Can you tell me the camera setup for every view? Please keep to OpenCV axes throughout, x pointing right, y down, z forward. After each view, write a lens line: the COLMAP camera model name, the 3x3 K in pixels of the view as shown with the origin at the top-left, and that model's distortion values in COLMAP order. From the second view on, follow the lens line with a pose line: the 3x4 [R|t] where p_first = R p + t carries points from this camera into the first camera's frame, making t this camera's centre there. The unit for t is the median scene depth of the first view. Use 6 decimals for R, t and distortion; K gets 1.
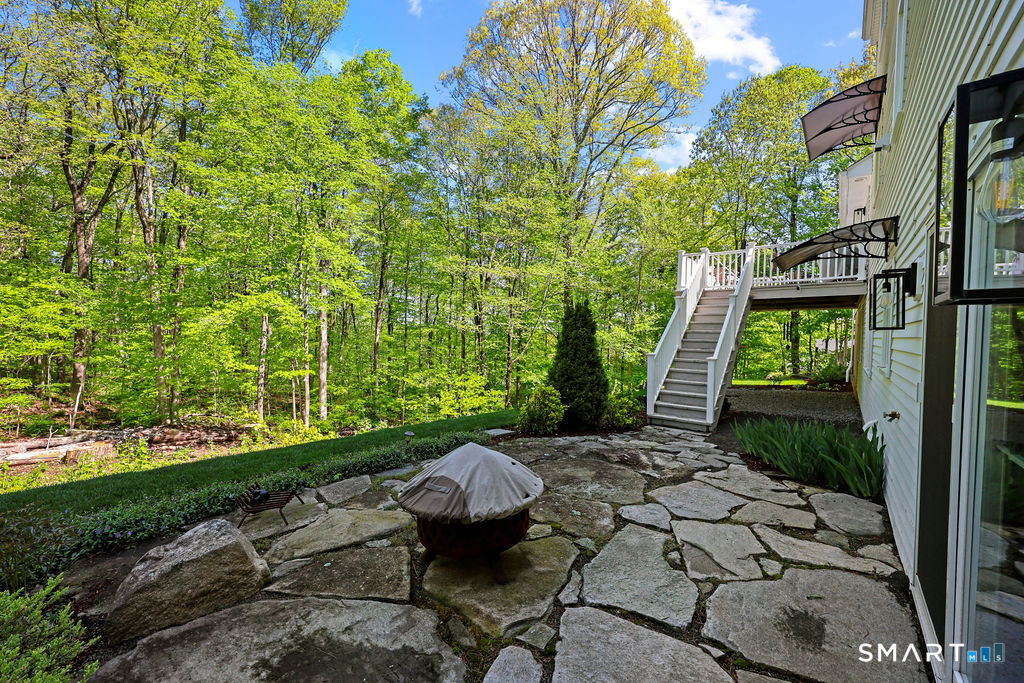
lens RADIAL K [[412.6, 0, 518.8], [0, 412.6, 341.5], [0, 0, 1]] dist [-0.004443, 0.000079]
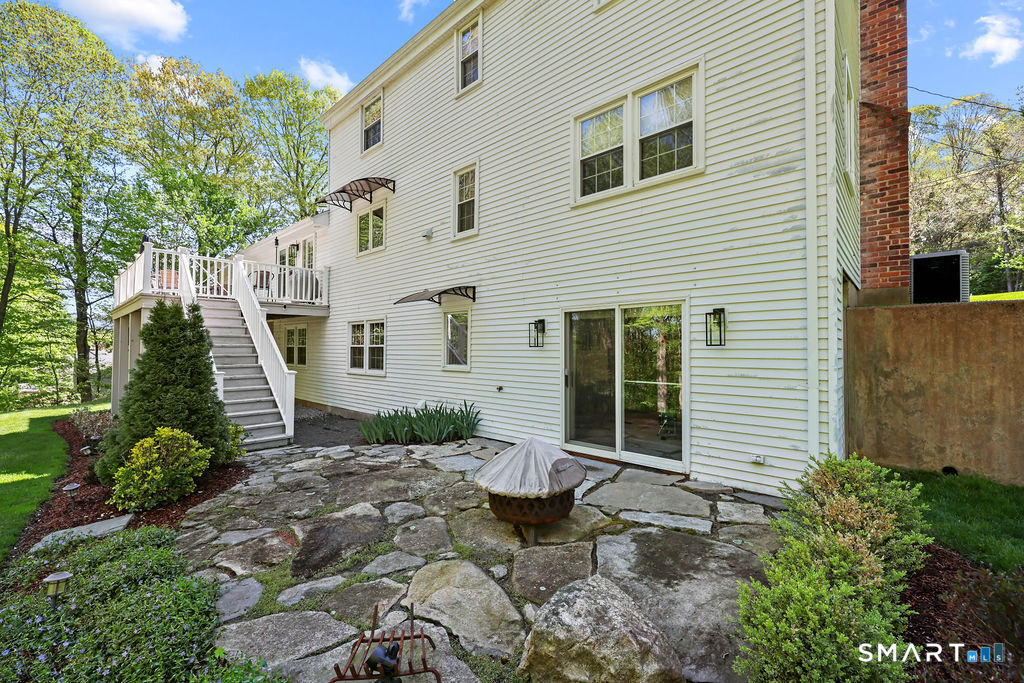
lens RADIAL K [[412.6, 0, 518.8], [0, 412.6, 342.3], [0, 0, 1]] dist [-0.004443, 0.000079]
pose [[0.083845, 0.000983, 0.996478, -0.898631], [0.022954, 0.999732, -0.002918, -0.033188], [-0.996214, 0.023117, 0.083800, 0.587874]]
